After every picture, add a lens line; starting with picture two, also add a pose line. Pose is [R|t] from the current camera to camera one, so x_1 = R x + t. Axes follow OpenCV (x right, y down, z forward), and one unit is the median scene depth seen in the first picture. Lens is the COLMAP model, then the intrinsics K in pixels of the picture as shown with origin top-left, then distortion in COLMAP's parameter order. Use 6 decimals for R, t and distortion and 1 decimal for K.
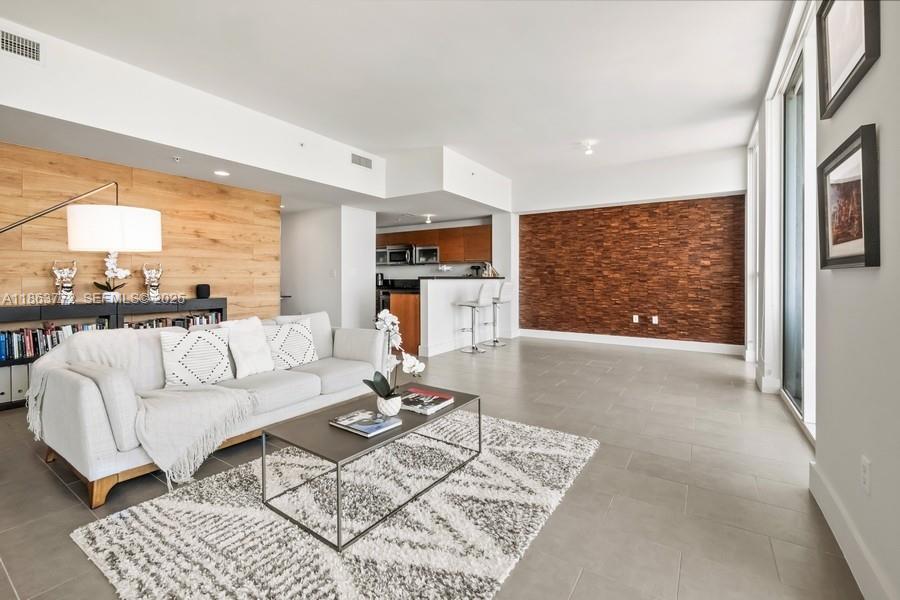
lens RADIAL K [[388.7, 0, 448.4], [0, 388.7, 270.6], [0, 0, 1]] dist [-0.001102, 0.000165]
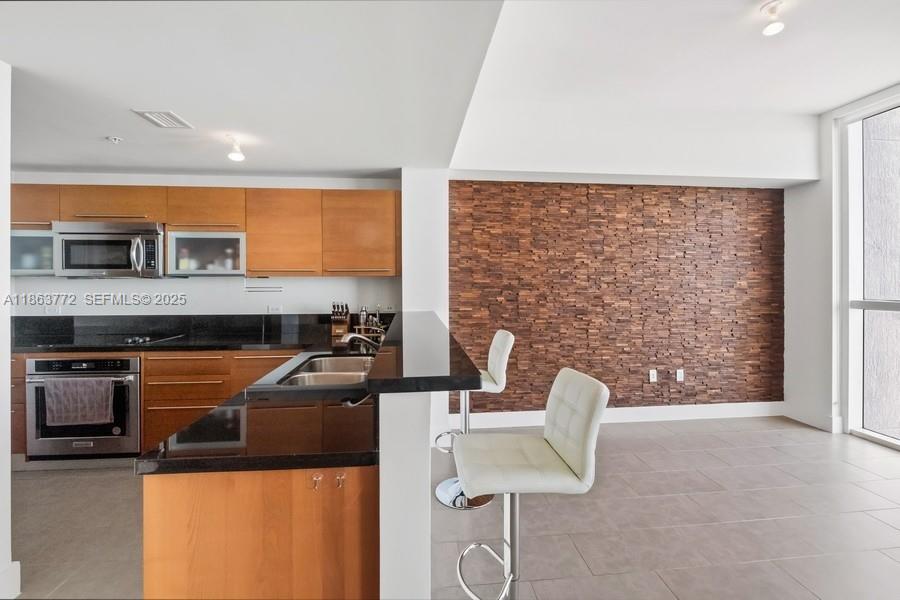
lens RADIAL K [[409.1, 0, 448.6], [0, 409.1, 272.3], [0, 0, 1]] dist [-0.007164, -0.000260]
pose [[0.773789, 0.010263, 0.633360, -0.160158], [-0.010079, 0.999942, -0.003889, -0.029615], [-0.633363, -0.003374, 0.773848, 0.702550]]
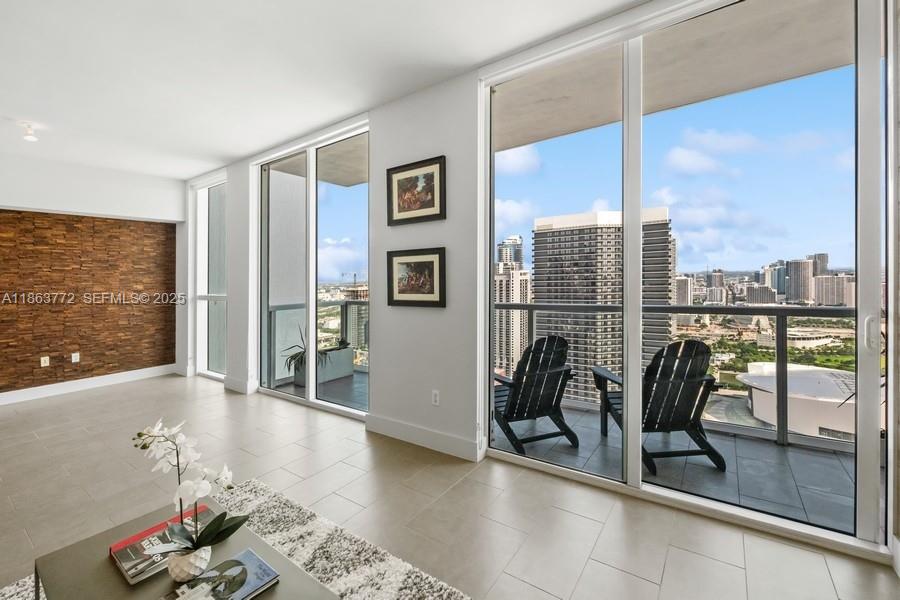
lens RADIAL K [[388.7, 0, 448.4], [0, 388.7, 270.6], [0, 0, 1]] dist [-0.001102, 0.000165]
pose [[0.030895, 0.013684, 0.999429, -0.258290], [0.004329, 0.999895, -0.013824, -0.041001], [-0.999513, 0.004754, 0.030833, 0.176341]]
